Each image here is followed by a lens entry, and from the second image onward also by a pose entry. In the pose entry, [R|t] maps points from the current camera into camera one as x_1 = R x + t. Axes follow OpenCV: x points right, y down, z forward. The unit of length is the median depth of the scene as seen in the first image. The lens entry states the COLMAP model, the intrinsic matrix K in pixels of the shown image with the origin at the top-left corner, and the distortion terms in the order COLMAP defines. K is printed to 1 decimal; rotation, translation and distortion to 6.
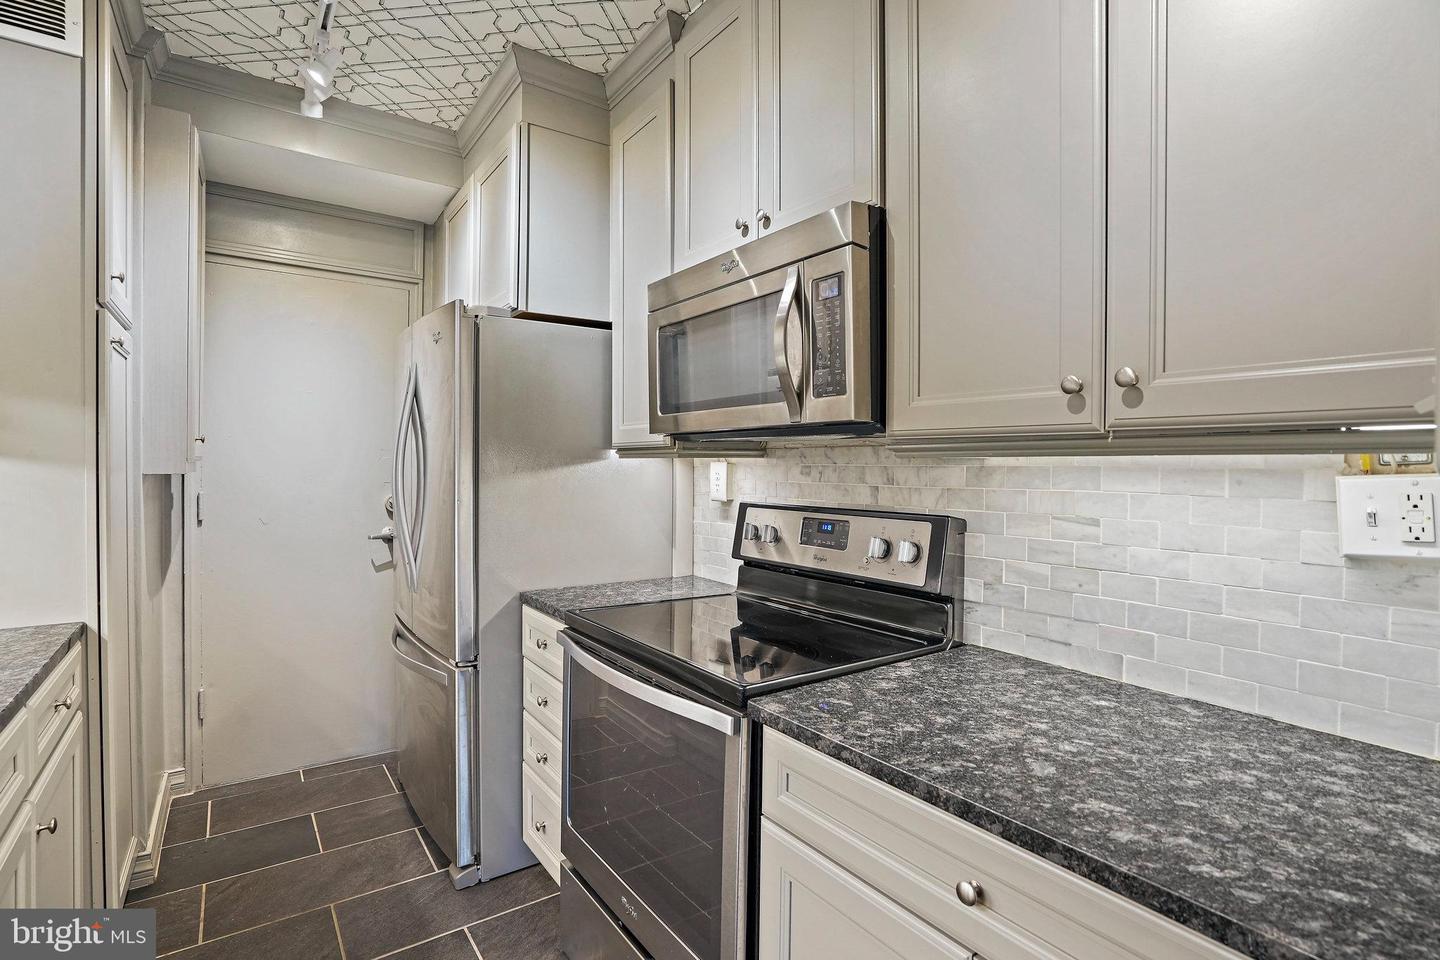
lens RADIAL K [[688.5, 0, 695.4], [0, 688.5, 480.4], [0, 0, 1]] dist [-0.043803, 0.015445]
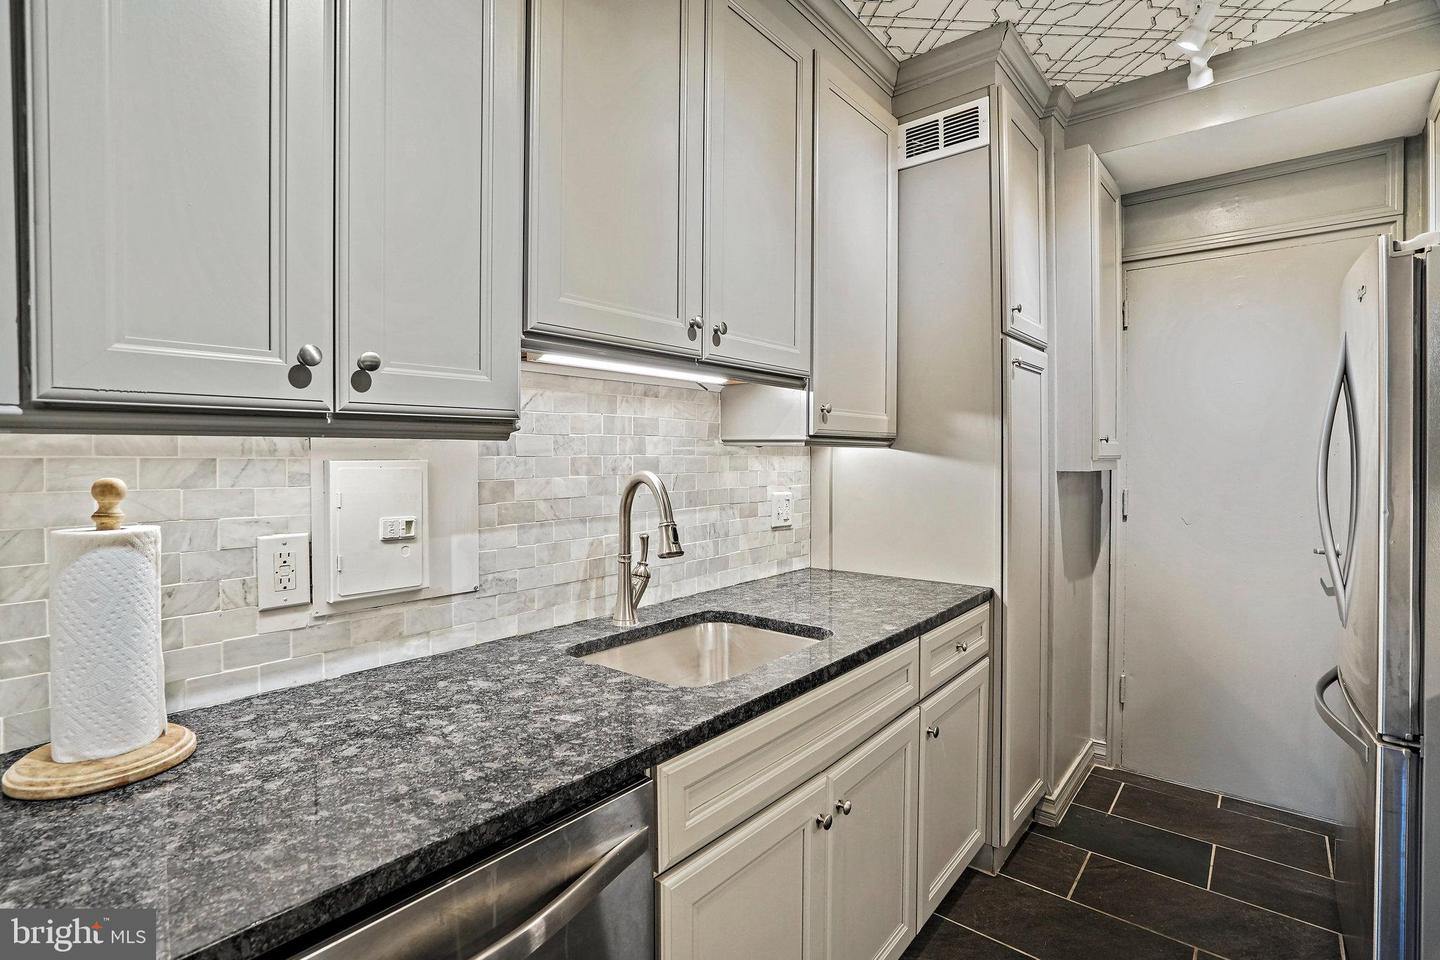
lens RADIAL K [[688.5, 0, 730.5], [0, 688.5, 471.3], [0, 0, 1]] dist [-0.043803, 0.015445]
pose [[0.264127, 0.008176, -0.964453, 0.153053], [-0.018630, 0.999821, 0.003373, -0.002687], [0.964308, 0.017077, 0.264232, 0.141210]]
